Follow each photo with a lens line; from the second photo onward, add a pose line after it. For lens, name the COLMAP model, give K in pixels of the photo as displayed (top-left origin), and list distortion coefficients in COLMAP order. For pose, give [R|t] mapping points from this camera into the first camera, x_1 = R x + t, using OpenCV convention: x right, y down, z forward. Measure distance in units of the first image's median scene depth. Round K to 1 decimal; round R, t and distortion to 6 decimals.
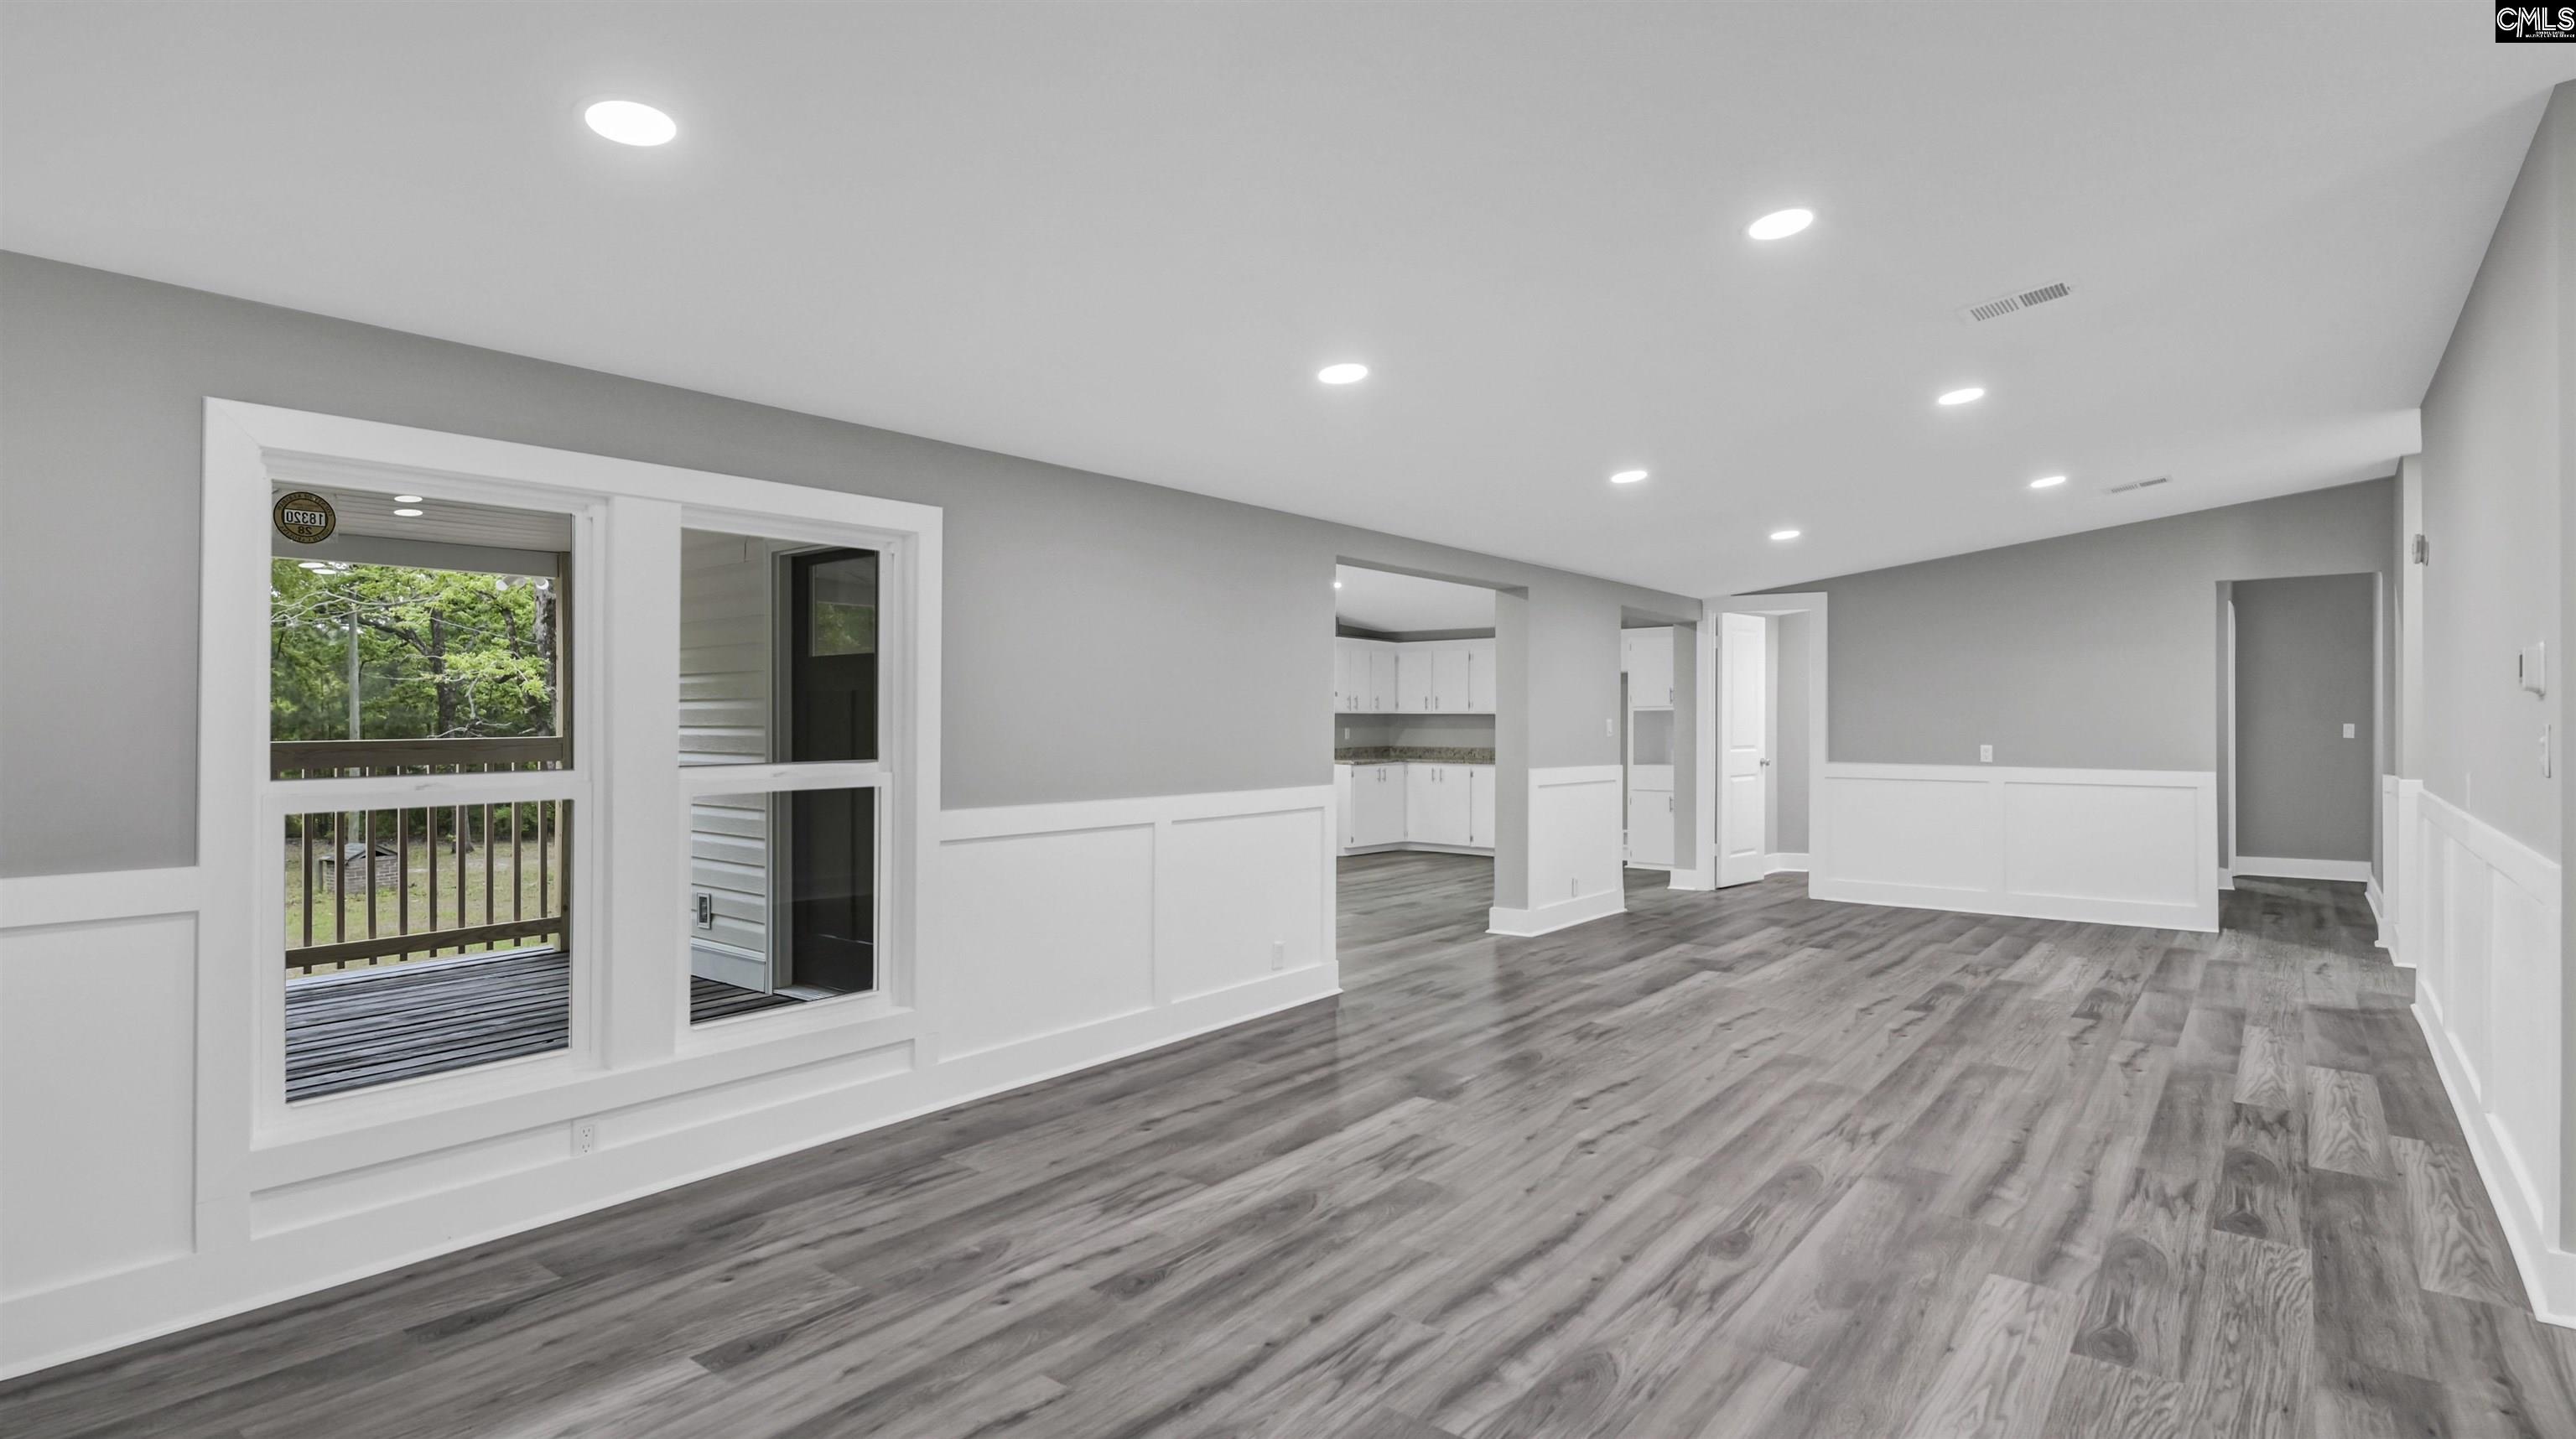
lens RADIAL K [[1320.0, 0, 1260.8], [0, 1320.0, 690.6], [0, 0, 1]] dist [0.004118, -0.010028]
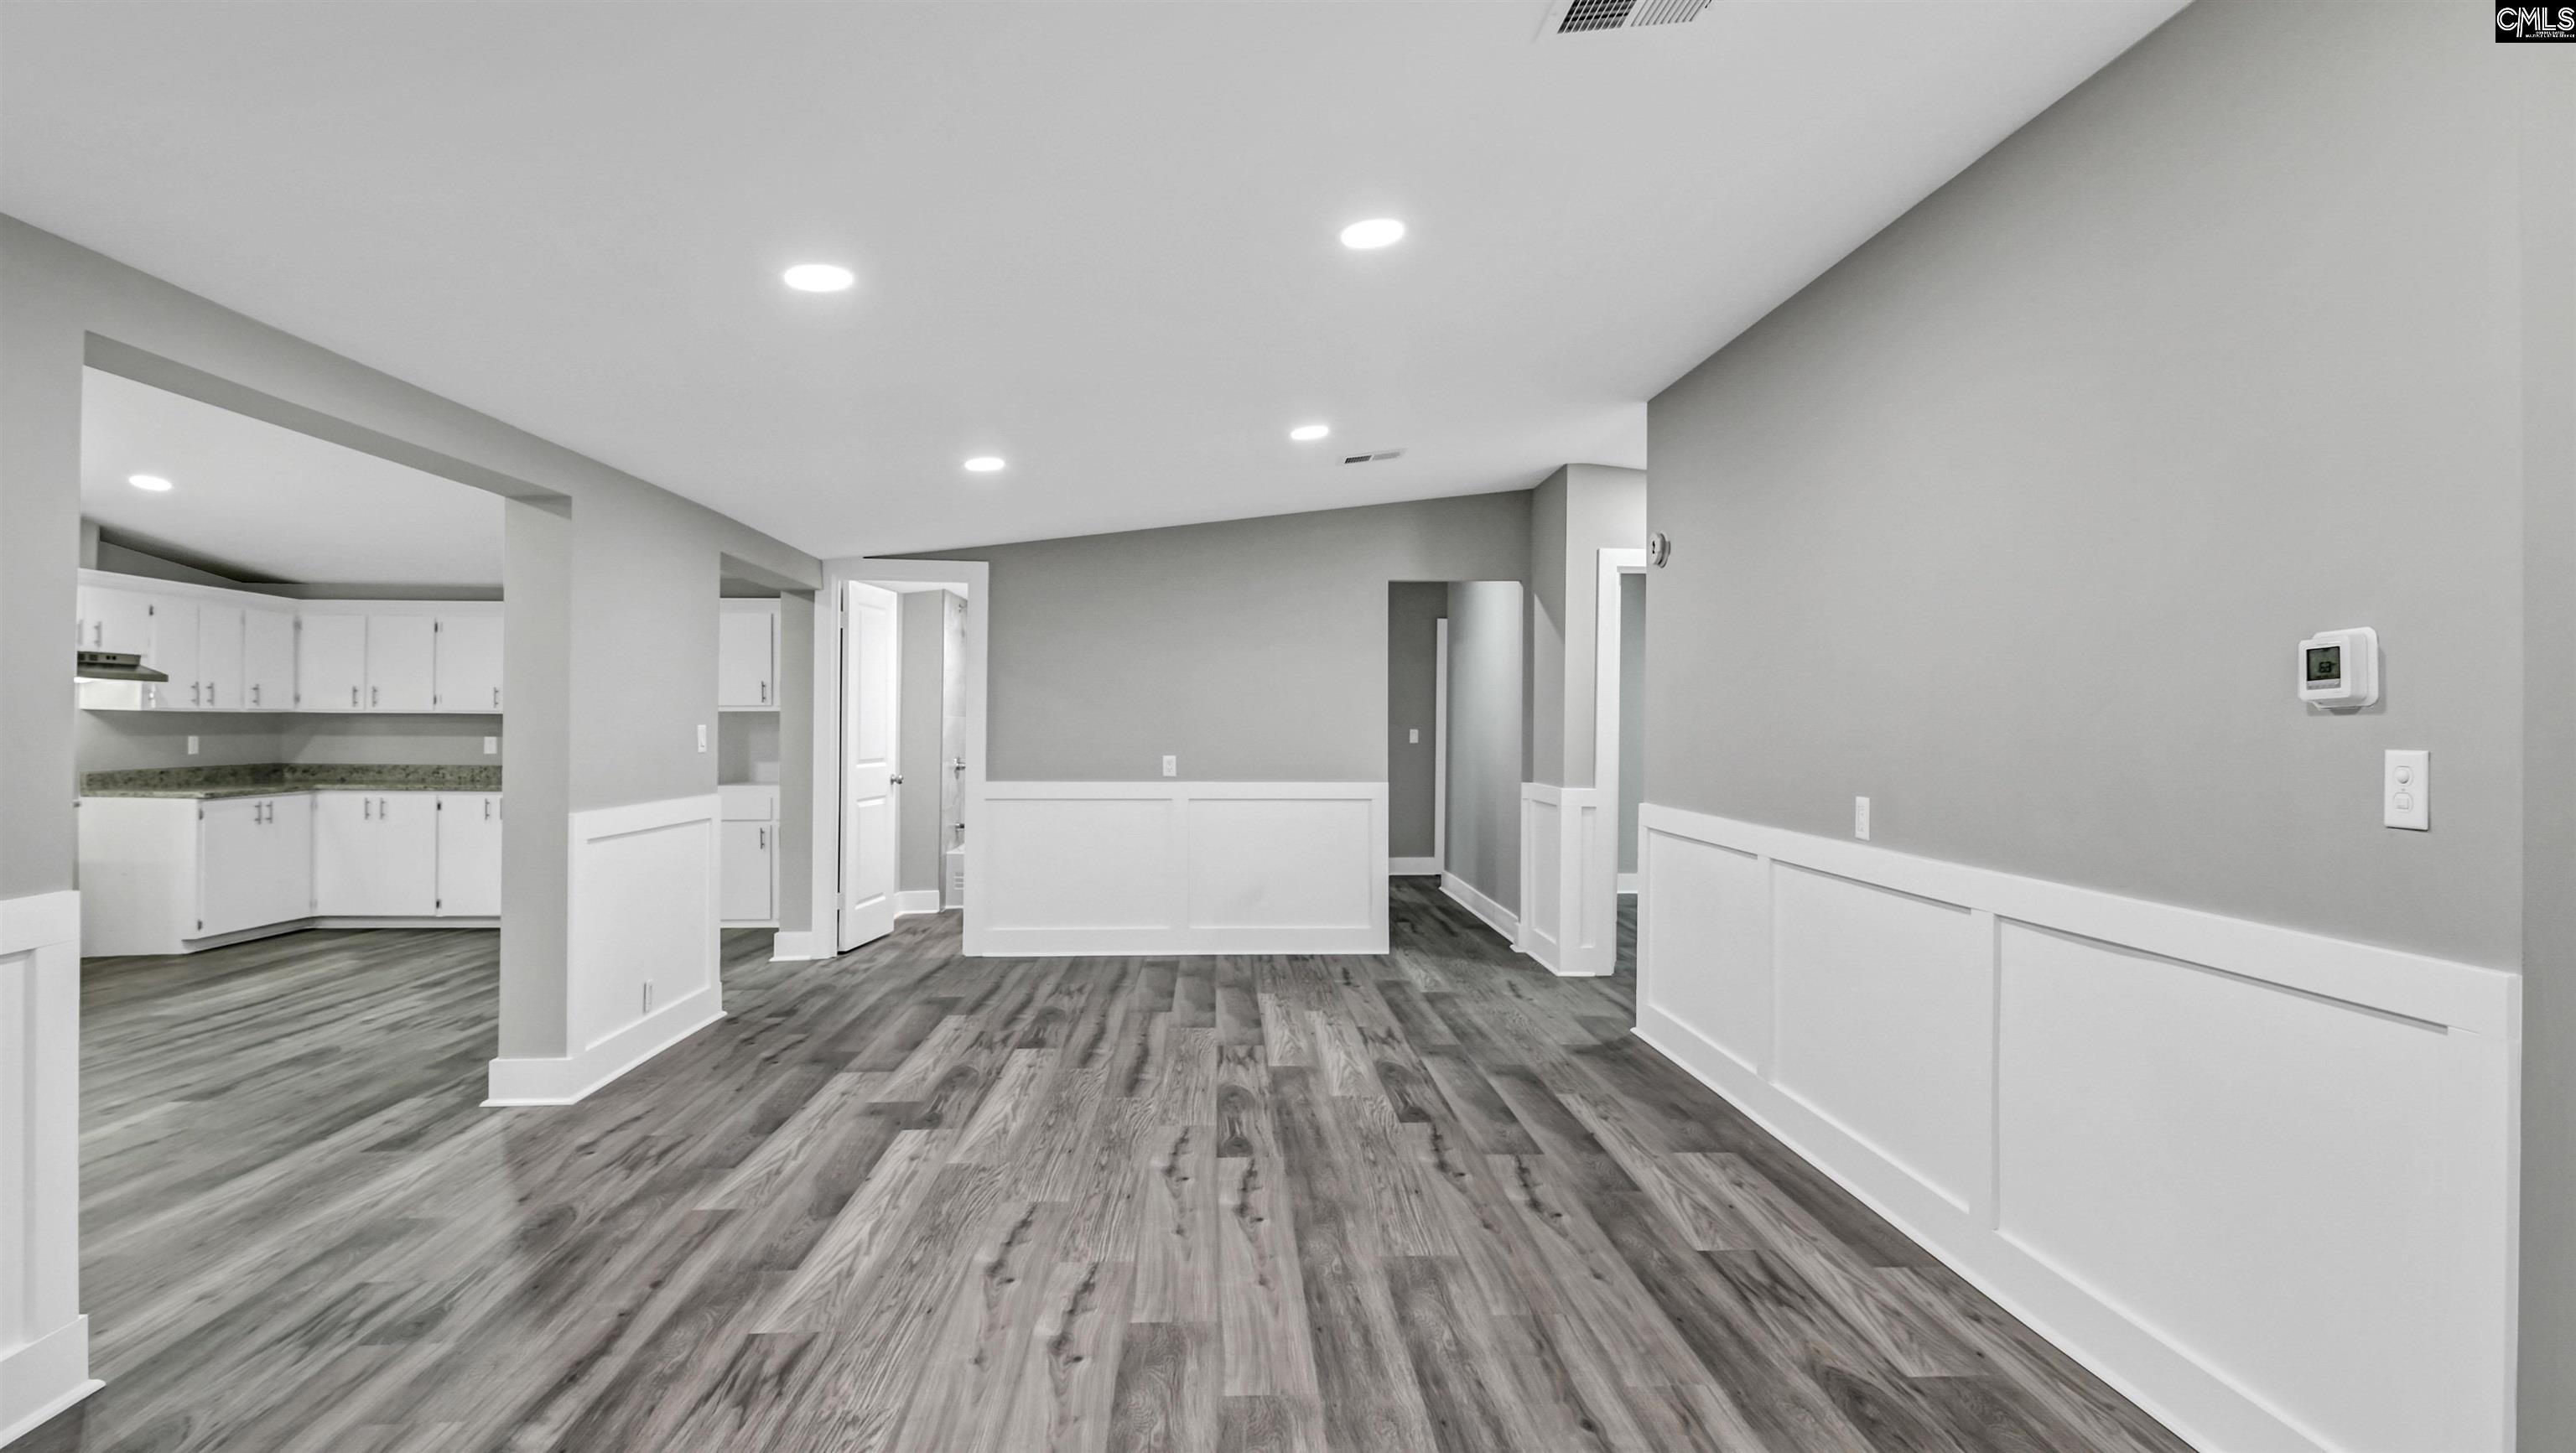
lens RADIAL K [[1292.7, 0, 1317.9], [0, 1292.7, 725.7], [0, 0, 1]] dist [0.006744, -0.009806]
pose [[0.722675, 0.000785, 0.691187, 0.042255], [-0.019377, 0.999629, 0.019125, 0.003936], [-0.690916, -0.027214, 0.722422, 0.322158]]
